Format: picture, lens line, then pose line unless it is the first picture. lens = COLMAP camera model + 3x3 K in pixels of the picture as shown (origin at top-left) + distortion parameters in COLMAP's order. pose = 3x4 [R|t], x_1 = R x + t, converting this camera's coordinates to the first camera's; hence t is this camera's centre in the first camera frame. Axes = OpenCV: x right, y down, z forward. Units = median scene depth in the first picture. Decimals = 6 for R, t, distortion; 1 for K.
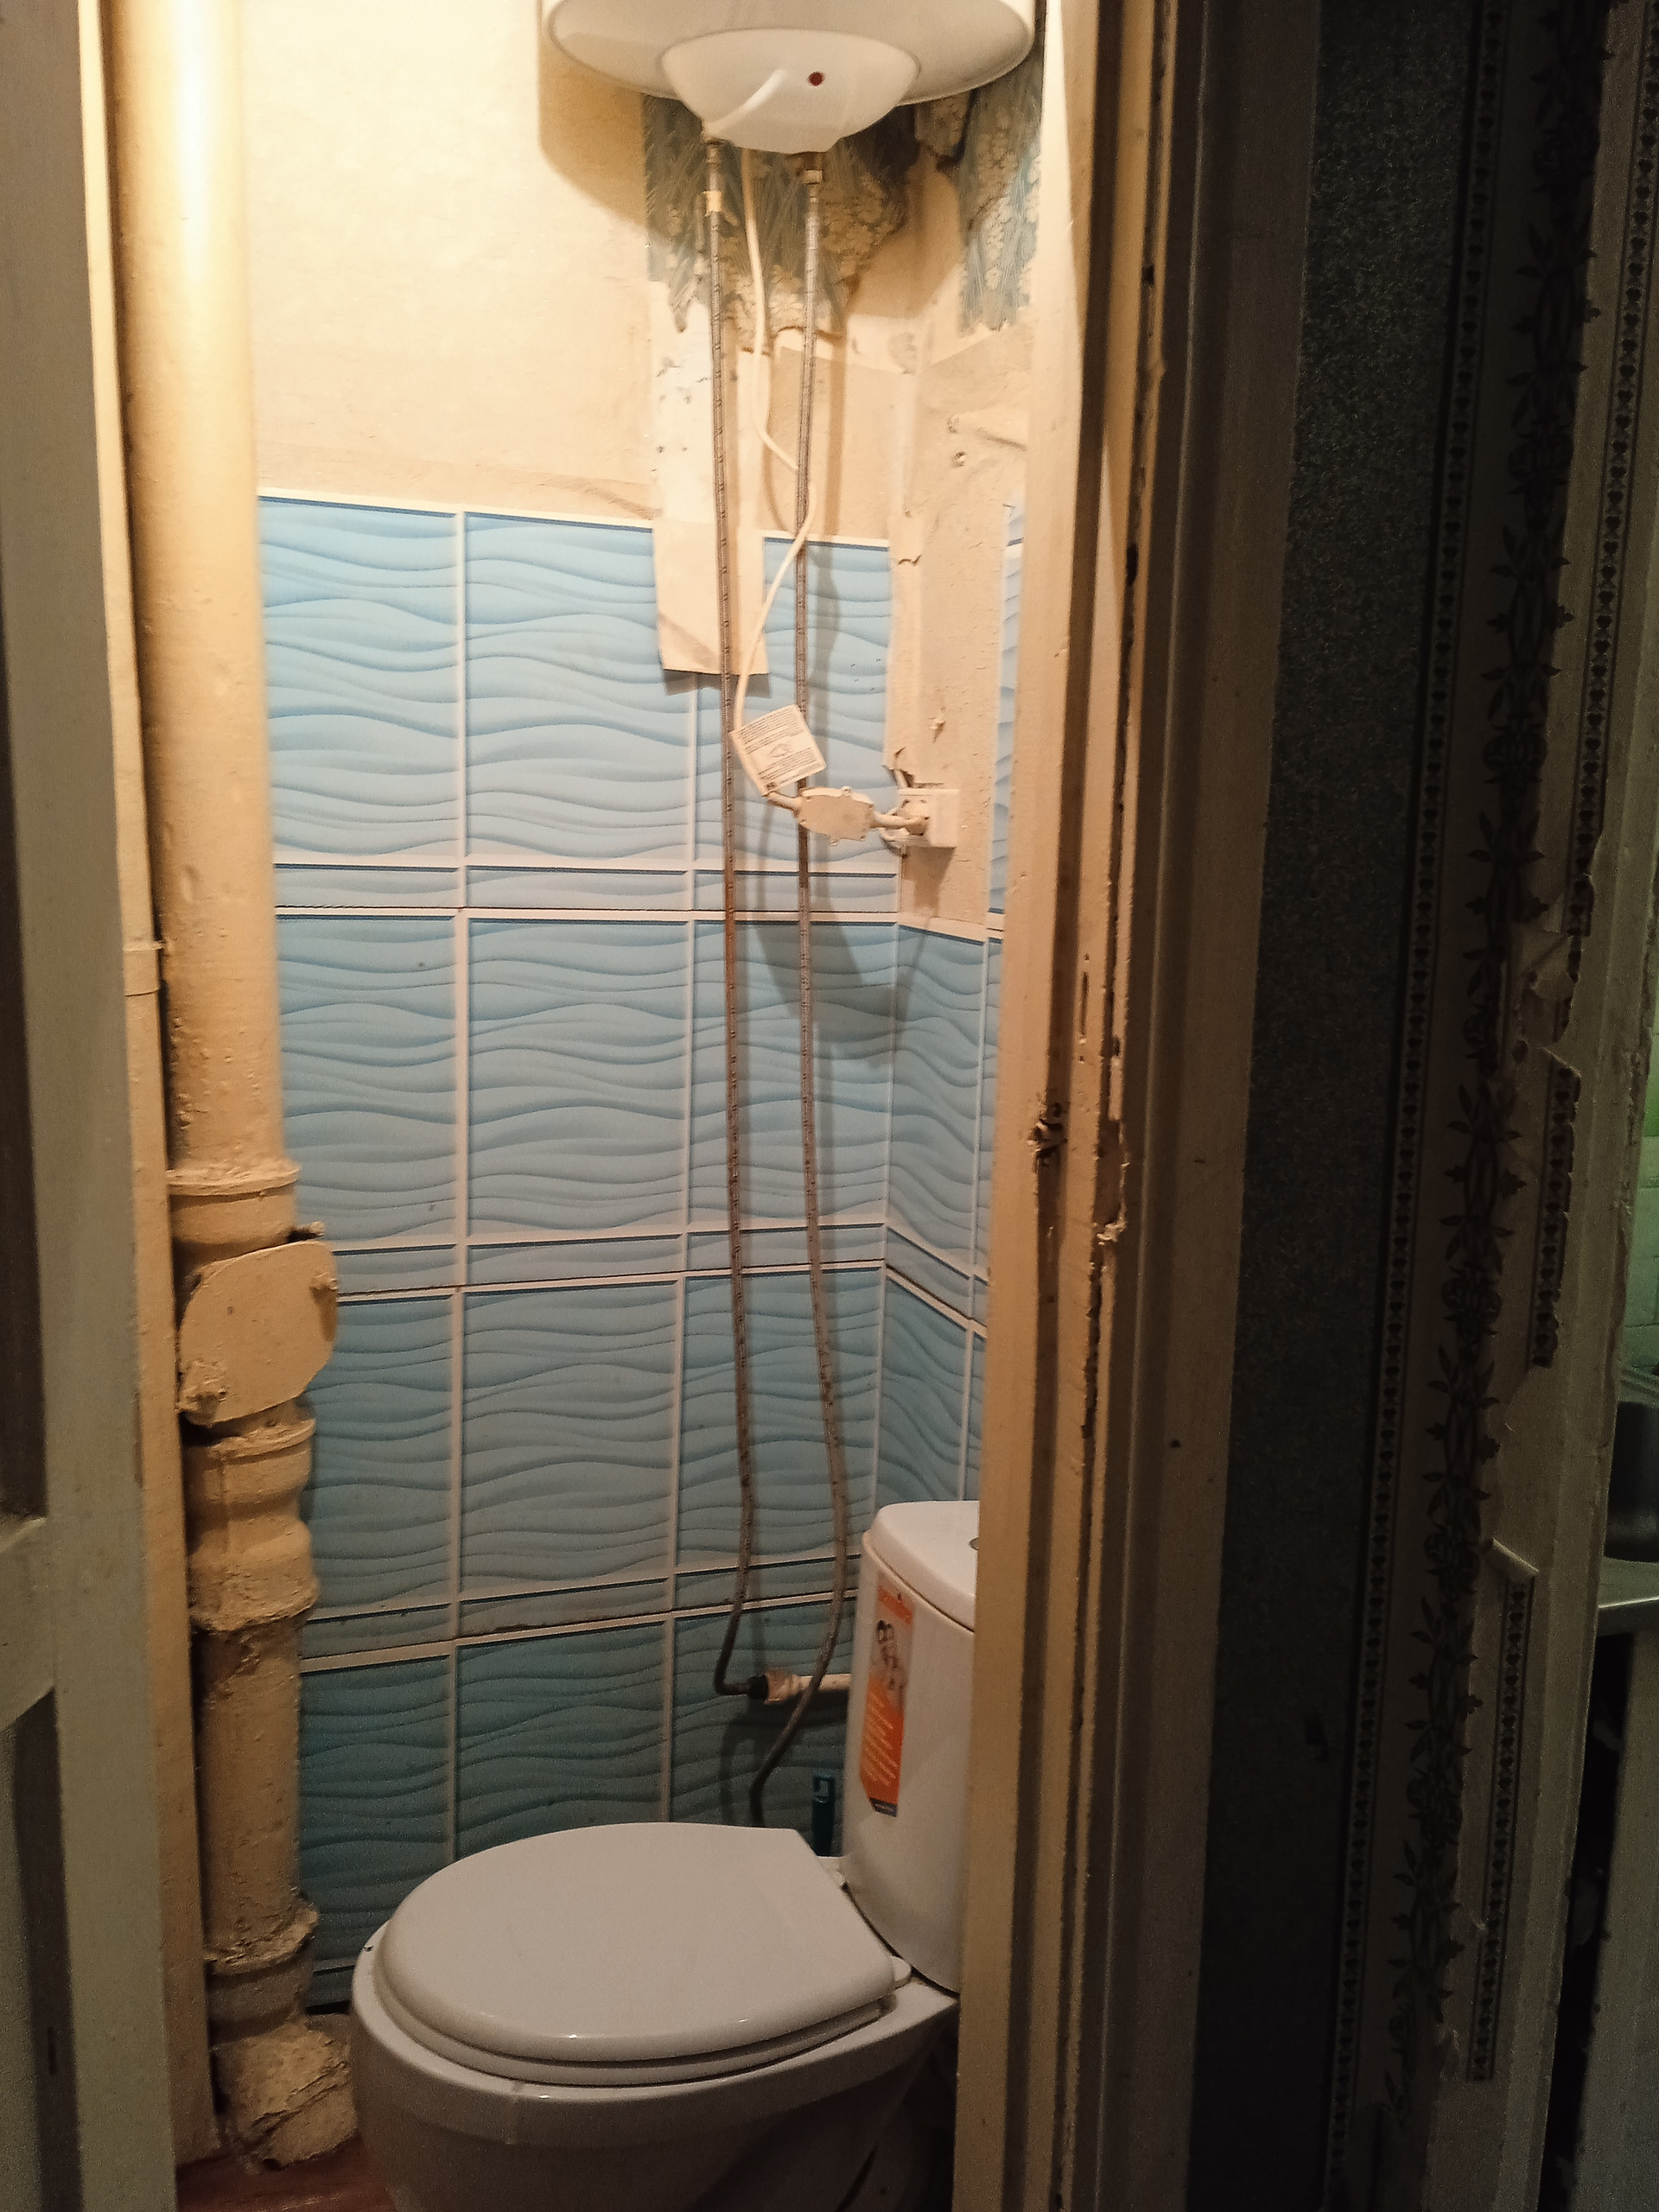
lens RADIAL K [[1893.5, 0, 829.5], [0, 1893.5, 1106.0], [0, 0, 1]] dist [0.048409, -0.005513]
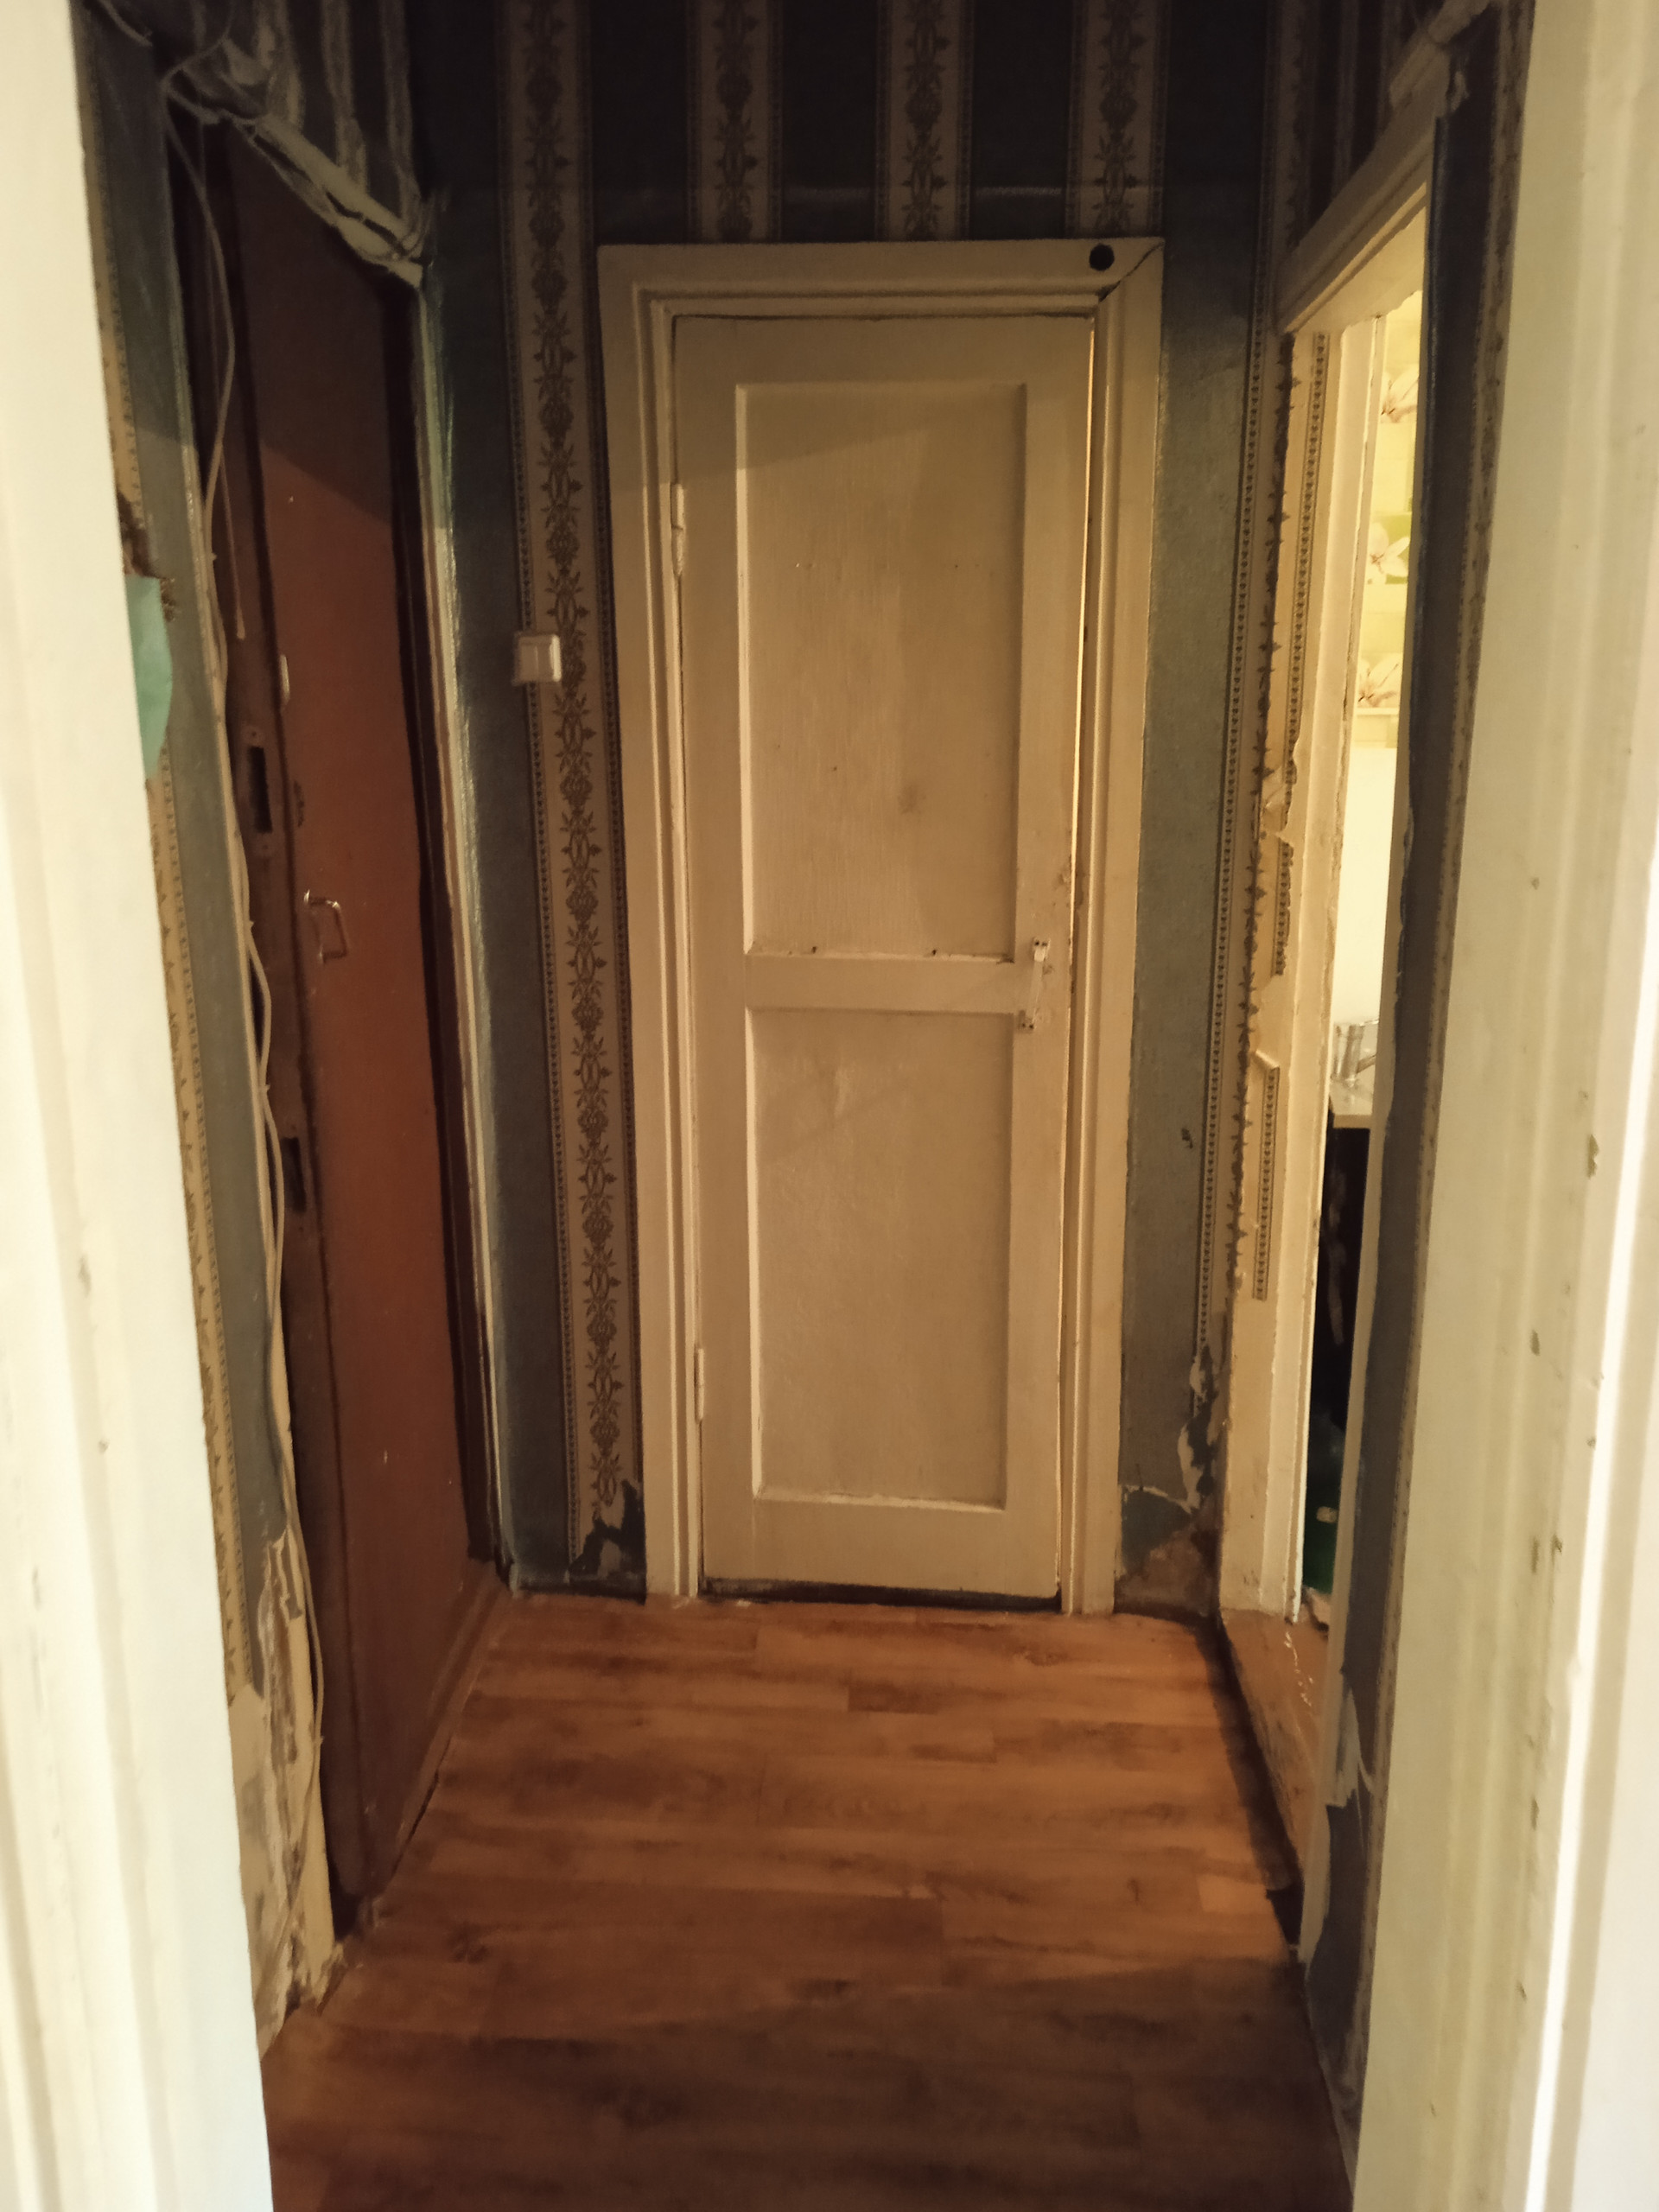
lens RADIAL K [[1893.5, 0, 829.5], [0, 1893.5, 1106.0], [0, 0, 1]] dist [0.048409, -0.005513]
pose [[0.911190, 0.069677, -0.406051, 0.831941], [-0.038340, 0.995659, 0.084814, 0.122381], [0.410198, -0.061713, 0.909906, -1.321793]]
